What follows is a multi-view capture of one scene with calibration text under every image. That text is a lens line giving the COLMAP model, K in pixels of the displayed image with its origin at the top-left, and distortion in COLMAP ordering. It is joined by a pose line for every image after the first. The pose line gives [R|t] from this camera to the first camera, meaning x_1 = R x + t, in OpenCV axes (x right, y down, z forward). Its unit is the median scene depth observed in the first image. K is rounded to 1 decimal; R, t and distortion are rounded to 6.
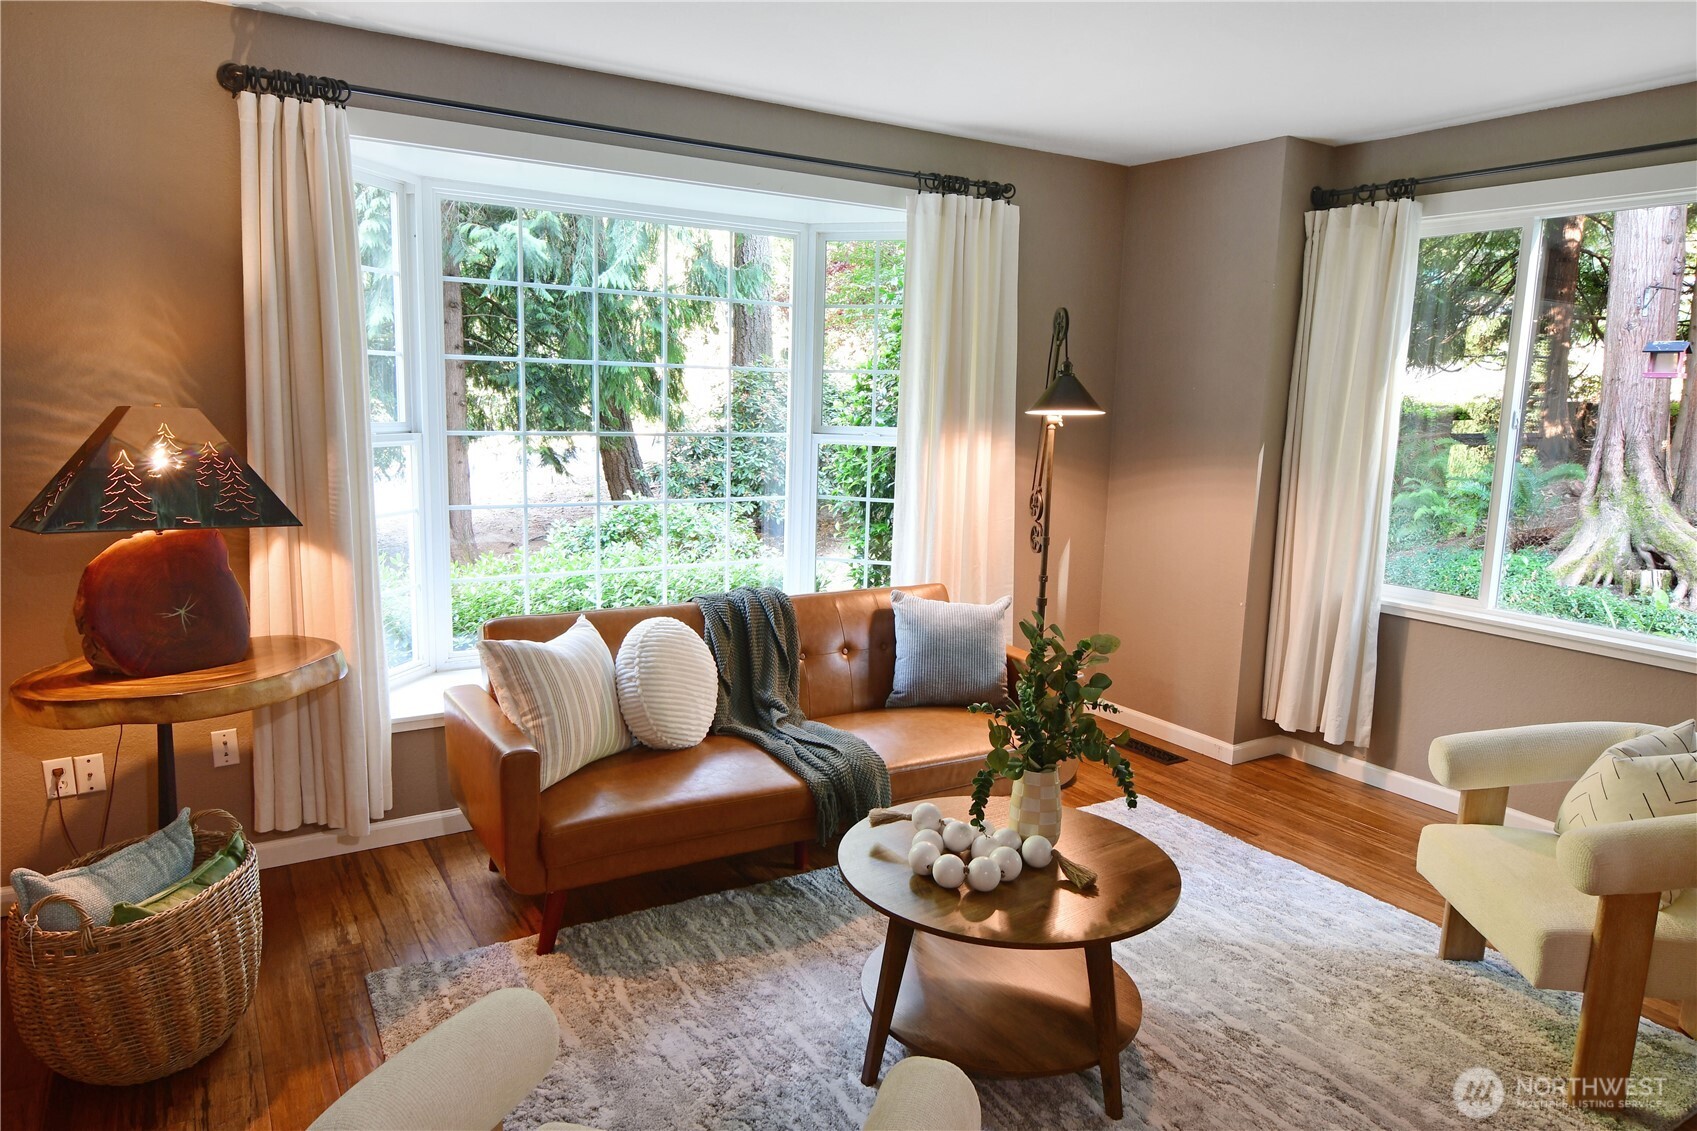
lens RADIAL K [[1068.9, 0, 848.5], [0, 1068.9, 565.5], [0, 0, 1]] dist [0.004968, -0.024784]
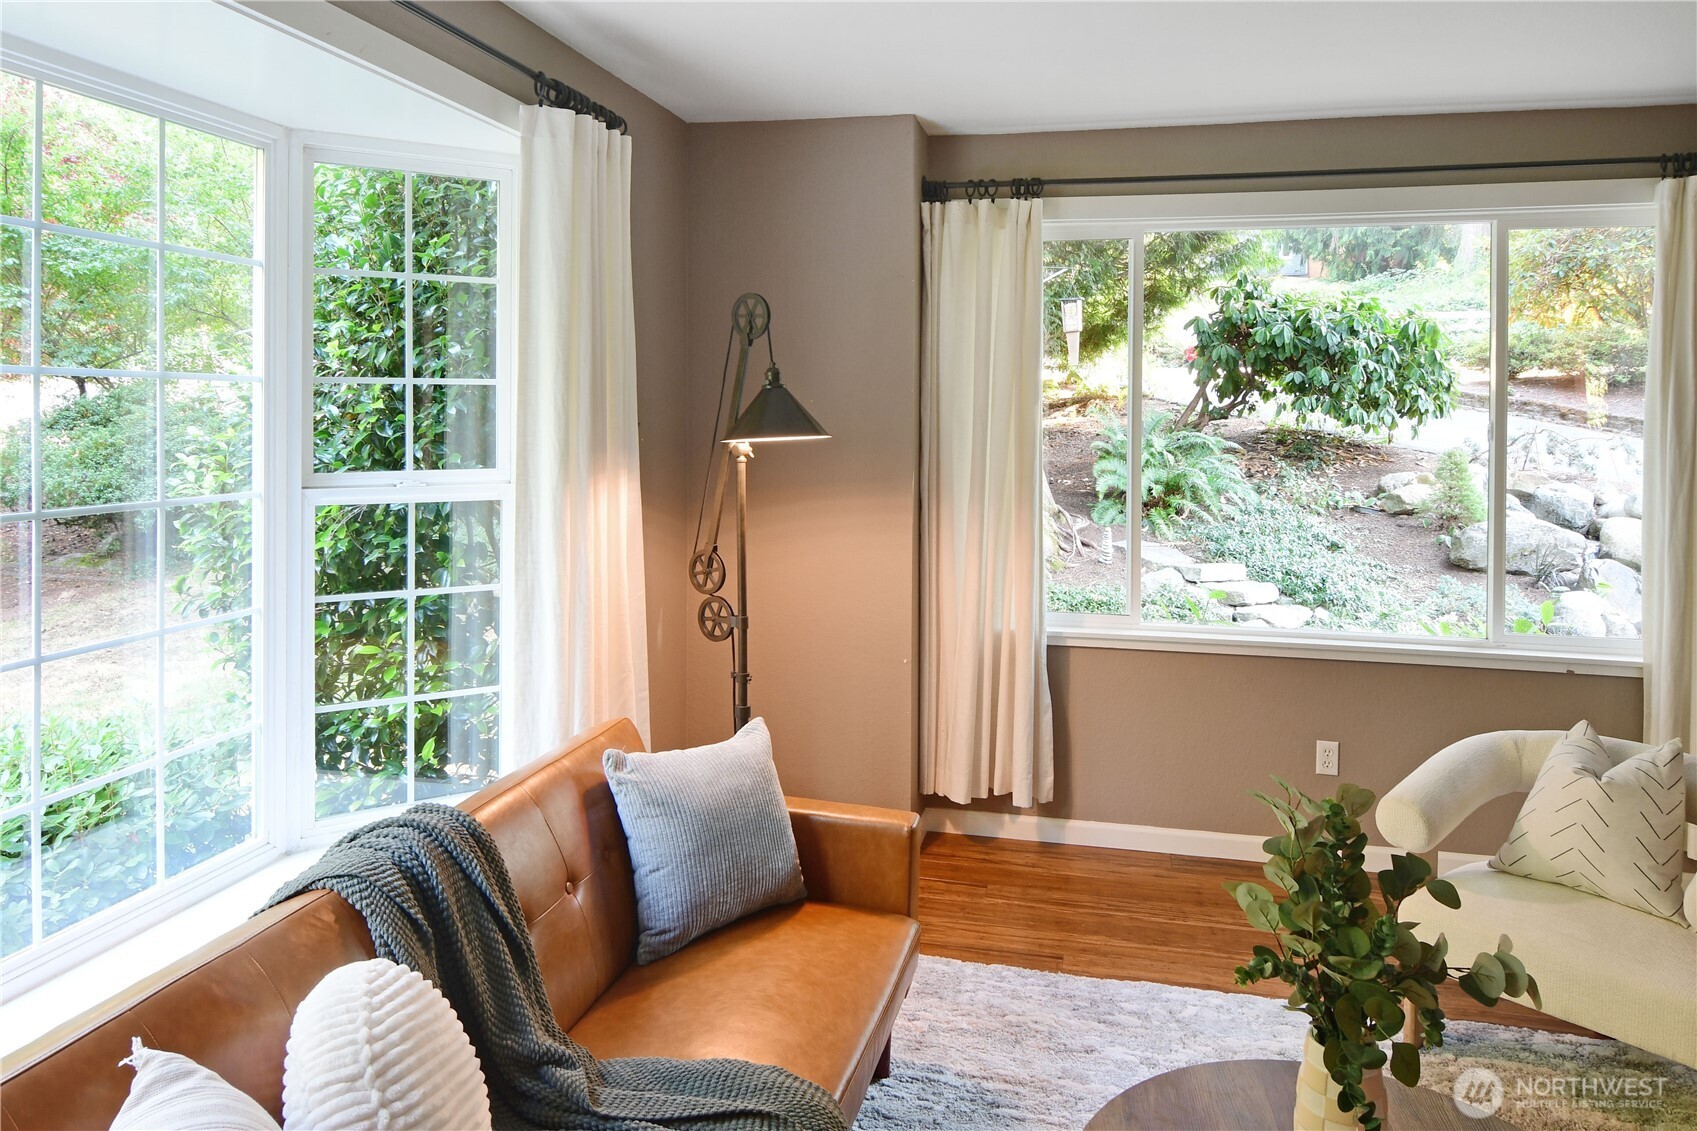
lens RADIAL K [[1101.1, 0, 845.2], [0, 1101.1, 428.6], [0, 0, 1]] dist [0.059360, -0.142851]
pose [[0.712088, -0.031908, 0.701364, -0.266389], [0.124349, 0.988905, -0.081262, -0.080478], [-0.690990, 0.145080, 0.708156, 0.428247]]
